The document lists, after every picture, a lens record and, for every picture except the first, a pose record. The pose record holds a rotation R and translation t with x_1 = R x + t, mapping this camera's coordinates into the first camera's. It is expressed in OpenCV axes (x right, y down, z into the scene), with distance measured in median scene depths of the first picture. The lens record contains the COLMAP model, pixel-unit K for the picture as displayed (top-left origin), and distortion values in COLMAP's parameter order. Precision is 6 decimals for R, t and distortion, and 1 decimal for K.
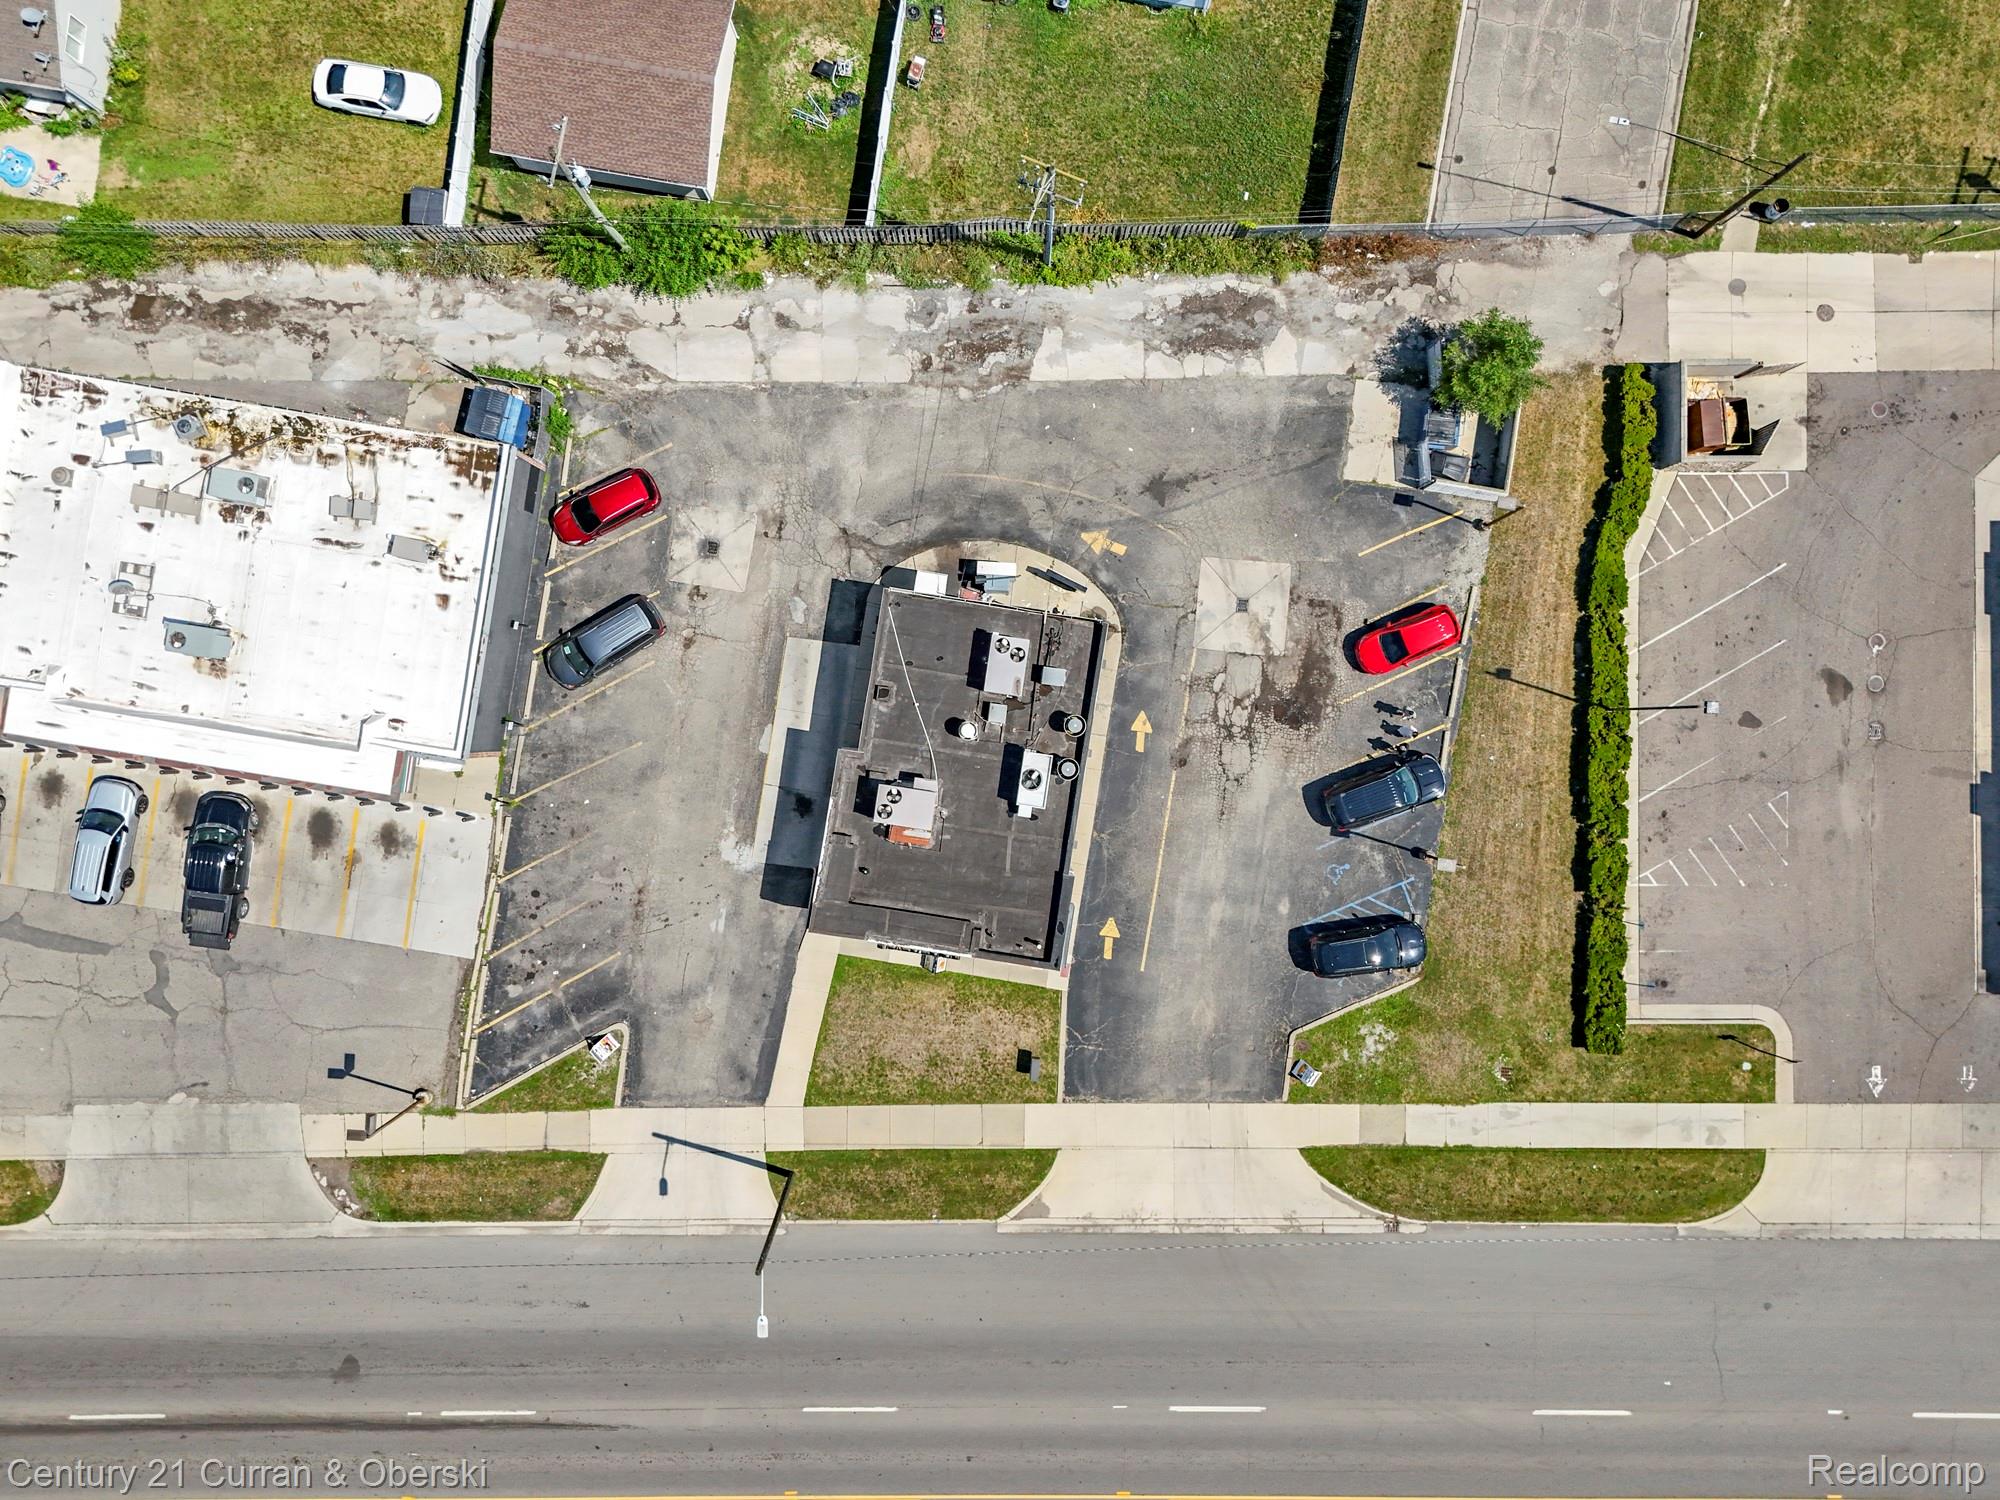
lens RADIAL K [[1466.0, 0, 1000.0], [0, 1466.0, 750.0], [0, 0, 1]] dist [0.084582, -0.086220]
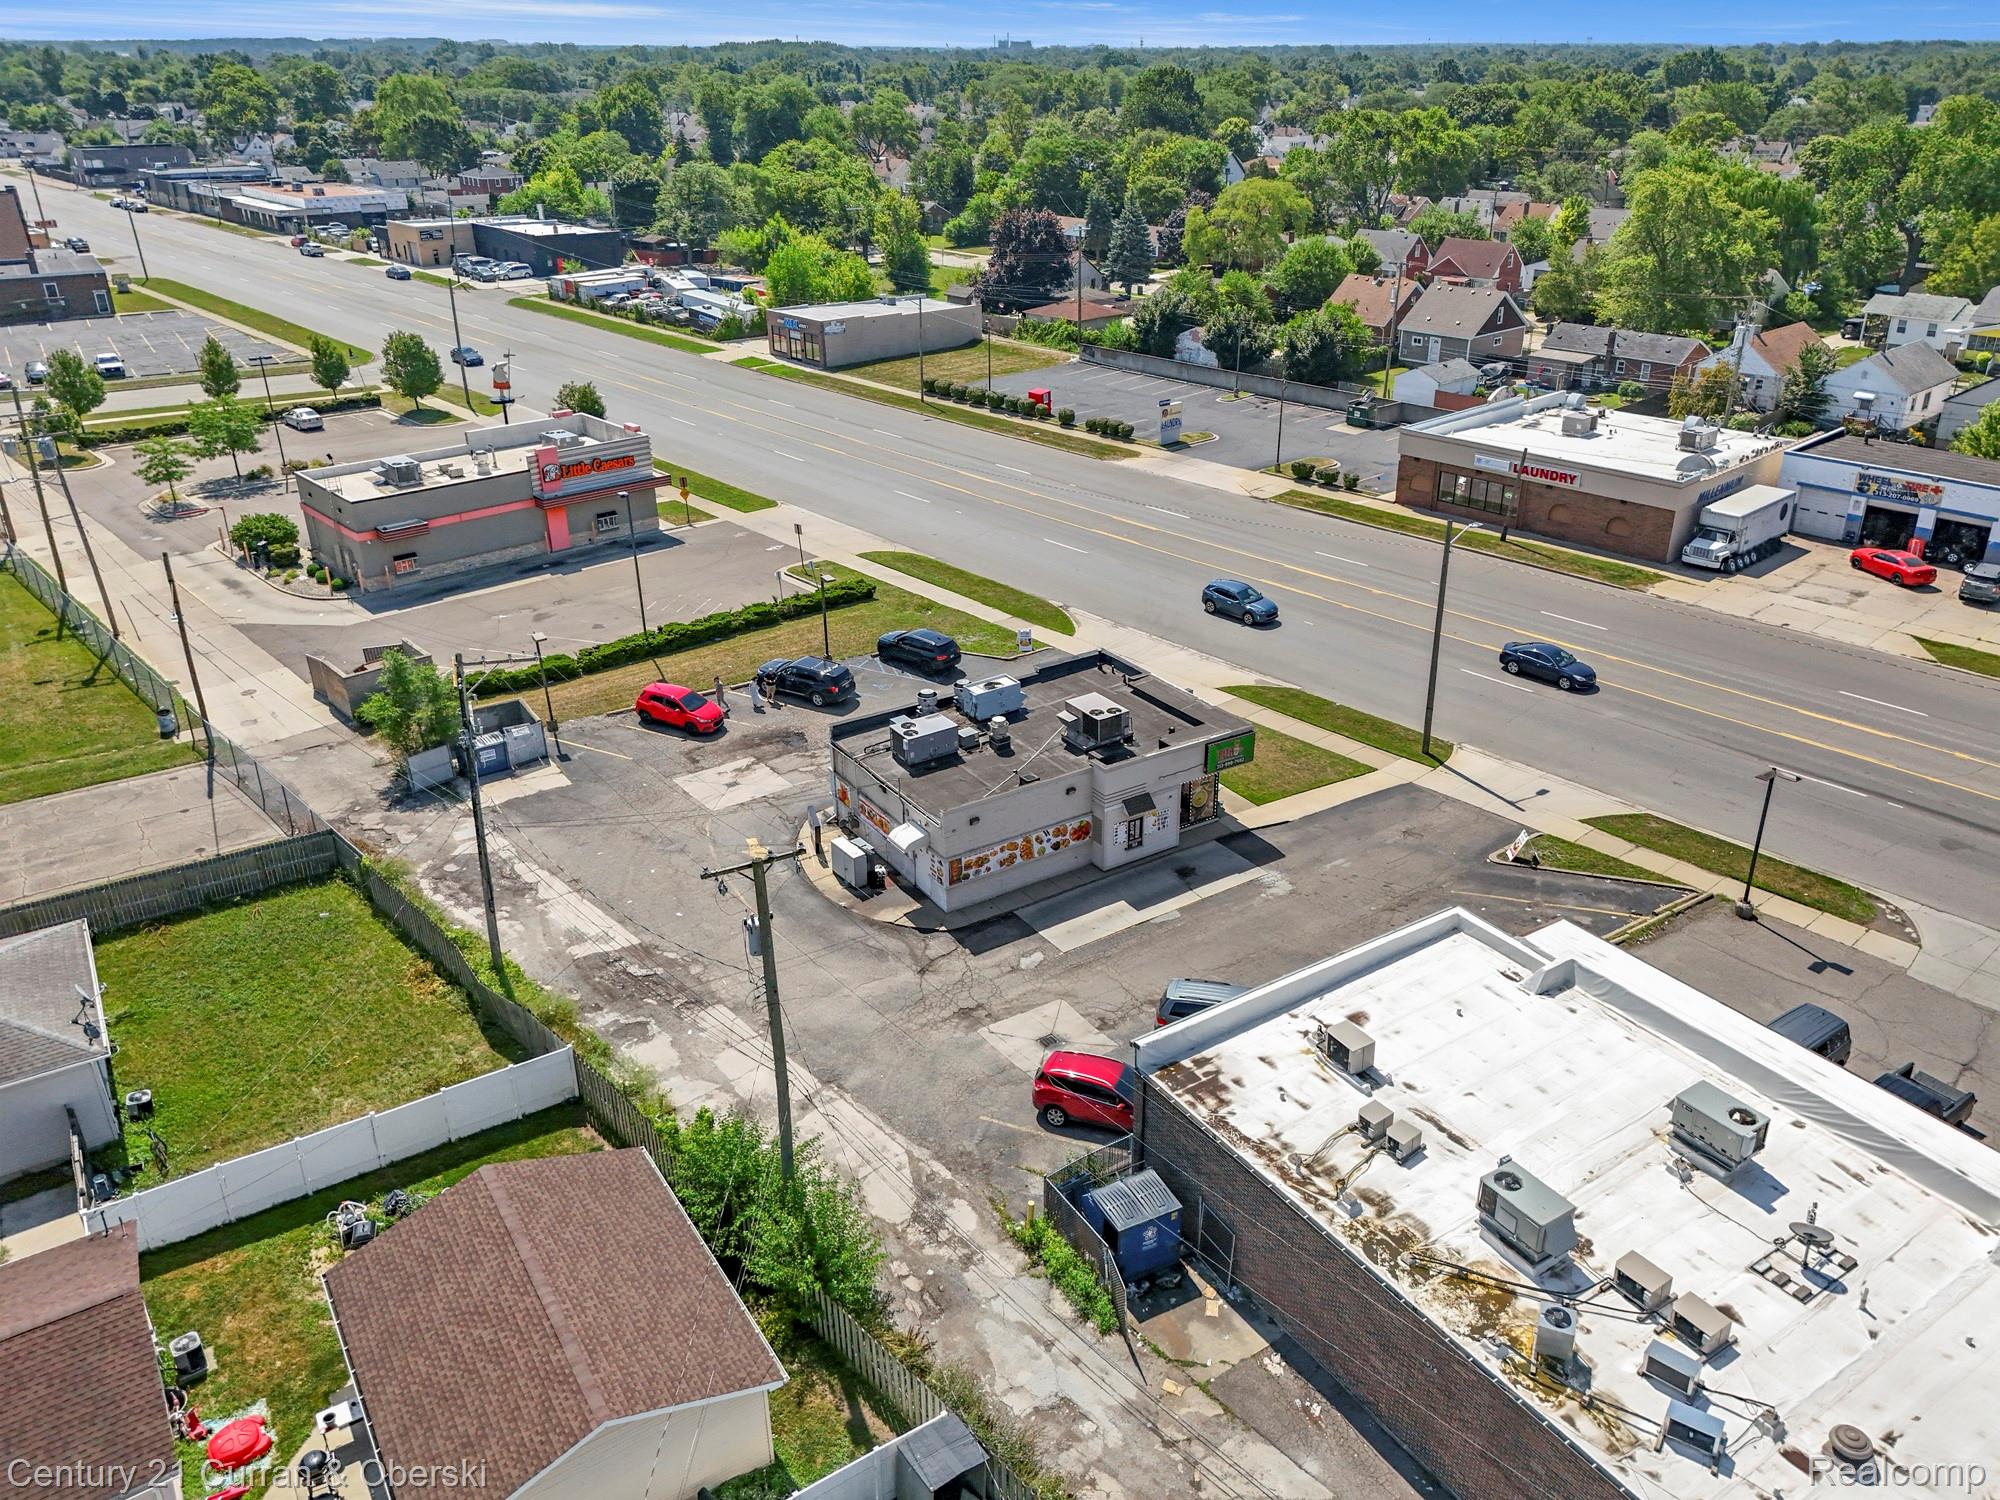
lens RADIAL K [[1464.3, 0, 1016.1], [0, 1464.3, 750.4], [0, 0, 1]] dist [0.083827, -0.093113]
pose [[-0.675111, -0.311831, 0.668571, -0.647627], [0.737641, -0.298319, 0.605716, -0.566455], [0.010567, 0.902090, 0.431418, 0.540549]]
